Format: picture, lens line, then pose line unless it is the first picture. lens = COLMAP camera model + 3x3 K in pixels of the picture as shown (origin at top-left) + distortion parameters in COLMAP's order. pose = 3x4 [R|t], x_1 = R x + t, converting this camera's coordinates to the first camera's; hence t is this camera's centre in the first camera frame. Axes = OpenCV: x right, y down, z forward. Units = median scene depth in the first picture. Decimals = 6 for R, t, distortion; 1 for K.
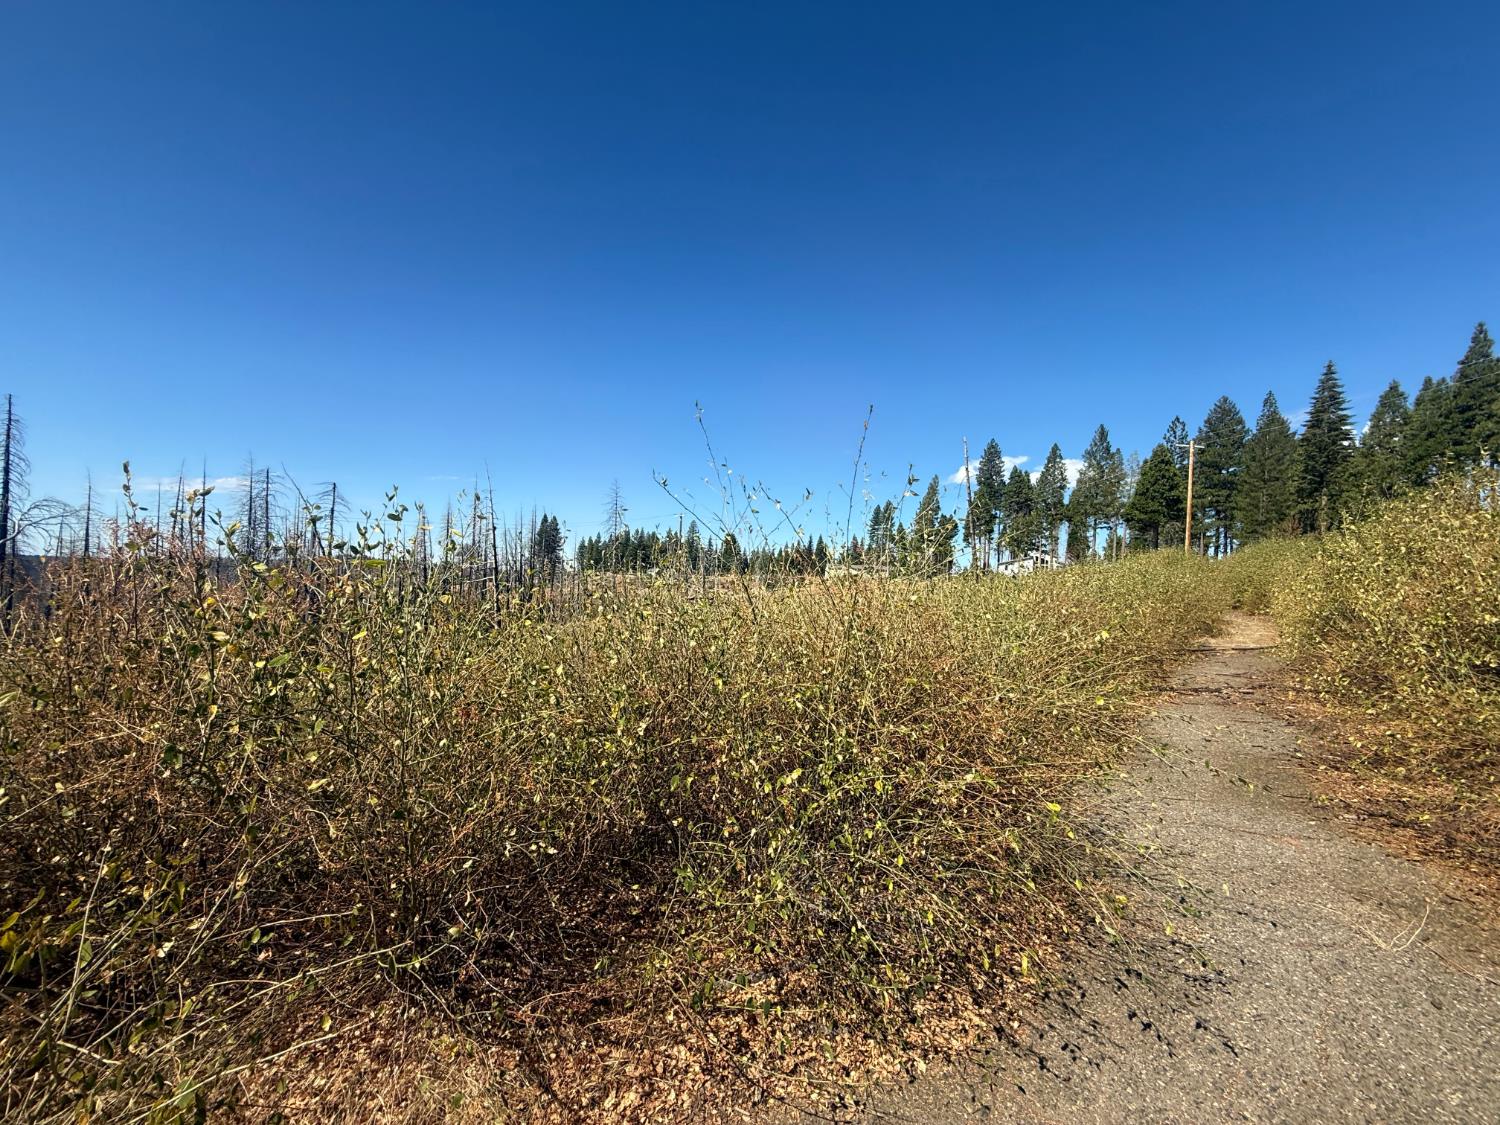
lens RADIAL K [[595.8, 0, 740.6], [0, 595.8, 560.8], [0, 0, 1]] dist [-0.002216, 0.000428]
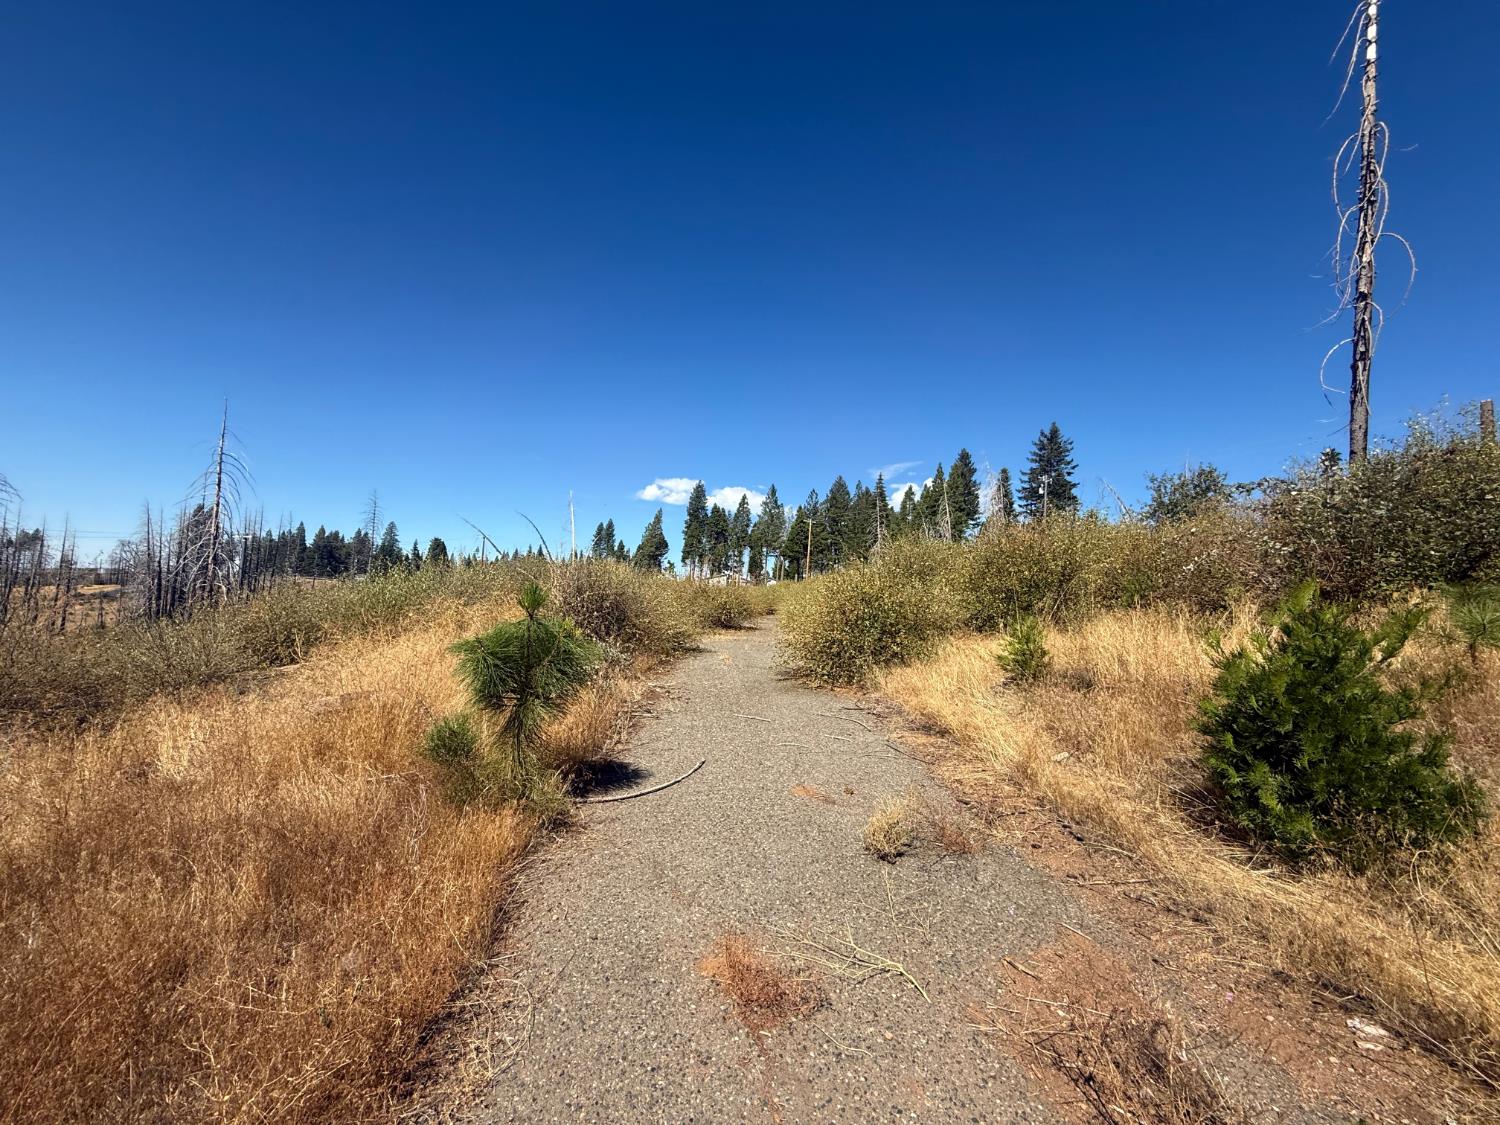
lens RADIAL K [[595.8, 0, 747.8], [0, 595.8, 552.6], [0, 0, 1]] dist [-0.002216, 0.000428]
pose [[0.876487, 0.046474, 0.479176, -0.107266], [-0.031761, 0.998743, -0.038770, -0.005490], [-0.480376, 0.018763, 0.876862, -0.191453]]
